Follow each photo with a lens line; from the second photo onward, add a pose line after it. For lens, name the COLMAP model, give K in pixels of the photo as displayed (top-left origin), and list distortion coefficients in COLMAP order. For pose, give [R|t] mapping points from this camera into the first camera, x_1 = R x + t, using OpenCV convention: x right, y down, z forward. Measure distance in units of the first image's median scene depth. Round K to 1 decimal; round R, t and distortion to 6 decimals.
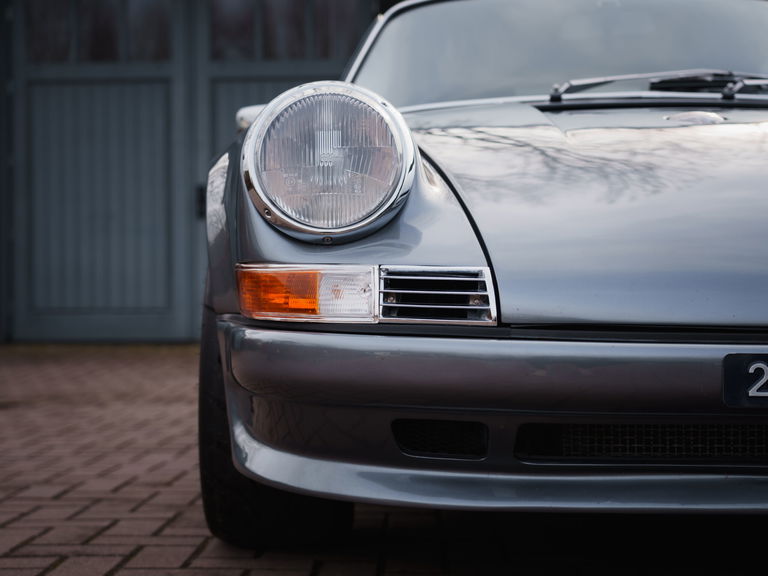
lens RADIAL K [[1386.1, 0, 384.0], [0, 1386.1, 288.0], [0, 0, 1]] dist [0.087848, 0.015643]
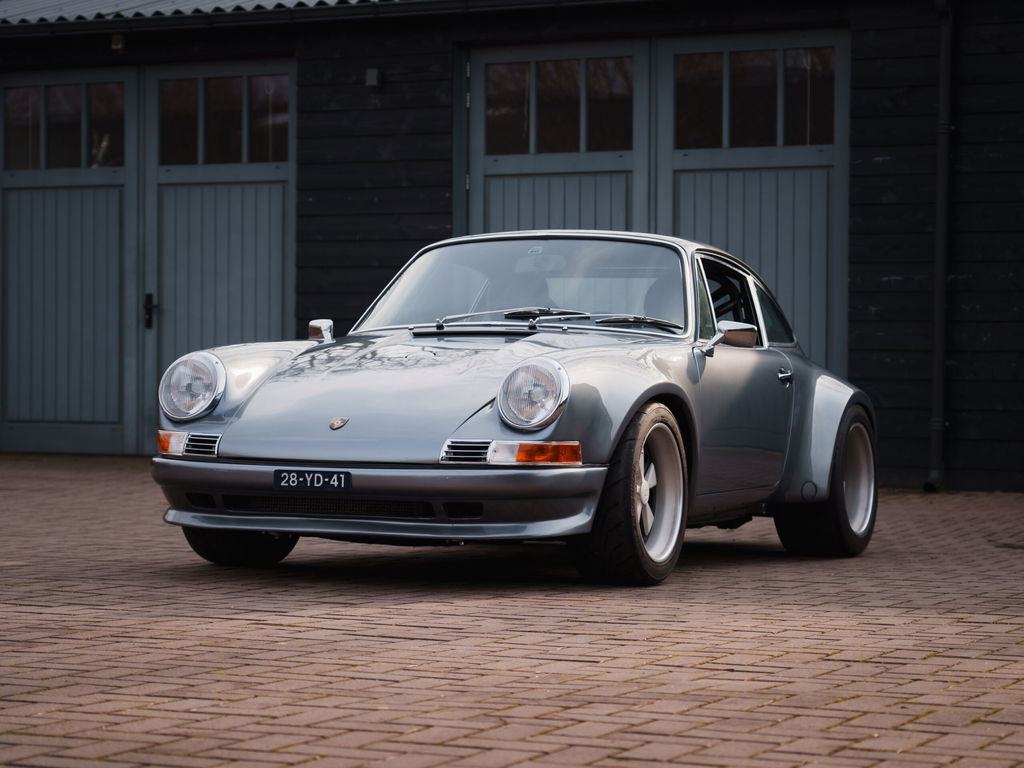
lens RADIAL K [[2570.4, 0, 573.3], [0, 2570.4, 384.5], [0, 0, 1]] dist [-0.033003, 0.170466]
pose [[0.936482, 0.013973, -0.350438, 2.156190], [-0.013526, 0.999902, 0.003722, -0.123111], [0.350456, 0.001255, 0.936578, -2.955556]]
